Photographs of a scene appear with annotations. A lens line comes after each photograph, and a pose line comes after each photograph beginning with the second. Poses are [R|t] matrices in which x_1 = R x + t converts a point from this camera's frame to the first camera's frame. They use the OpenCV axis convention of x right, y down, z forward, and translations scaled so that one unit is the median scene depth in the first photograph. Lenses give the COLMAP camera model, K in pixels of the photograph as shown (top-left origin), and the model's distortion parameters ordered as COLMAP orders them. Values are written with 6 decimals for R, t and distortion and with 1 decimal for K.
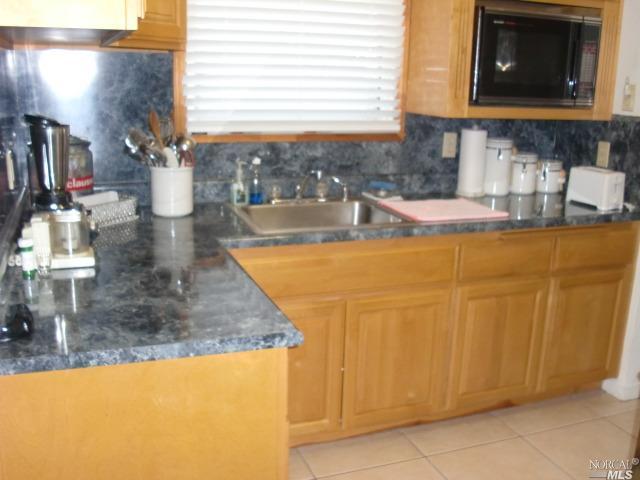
lens RADIAL K [[662.2, 0, 320.0], [0, 662.2, 240.0], [0, 0, 1]] dist [-0.192728, 0.182347]
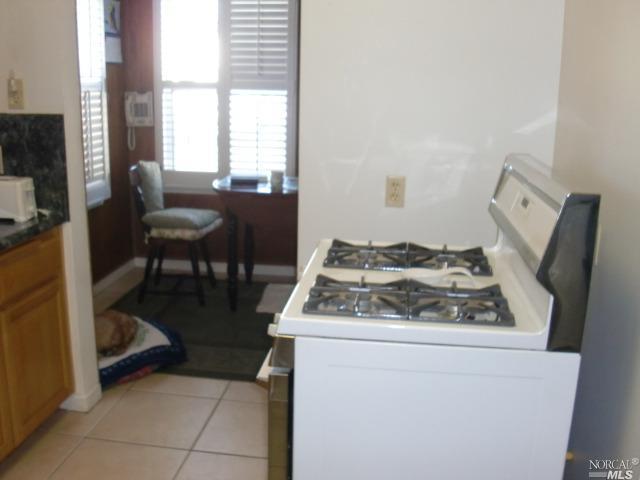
lens RADIAL K [[662.2, 0, 320.0], [0, 662.2, 240.0], [0, 0, 1]] dist [-0.192728, 0.182347]
pose [[0.460359, -0.228357, 0.857859, -0.141178], [0.211083, 0.966791, 0.144079, -0.066191], [-0.862272, 0.114752, 0.493273, 0.221504]]
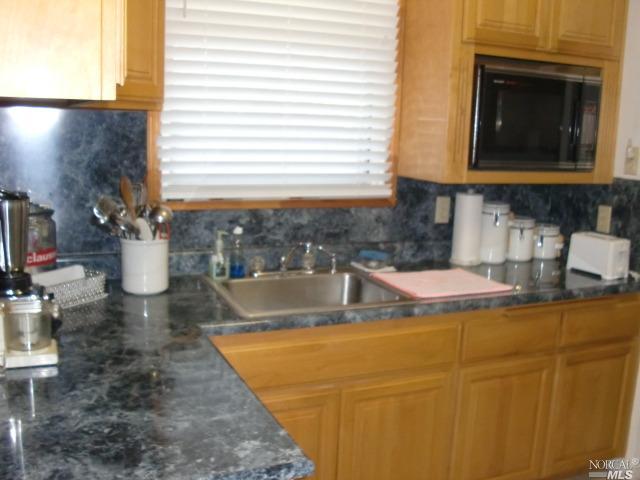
lens RADIAL K [[662.2, 0, 320.0], [0, 662.2, 240.0], [0, 0, 1]] dist [-0.192728, 0.182347]
pose [[0.998538, -0.000950, 0.054041, -0.032643], [0.004793, 0.997462, -0.071035, -0.041850], [-0.053836, 0.071190, 0.996009, 0.088037]]
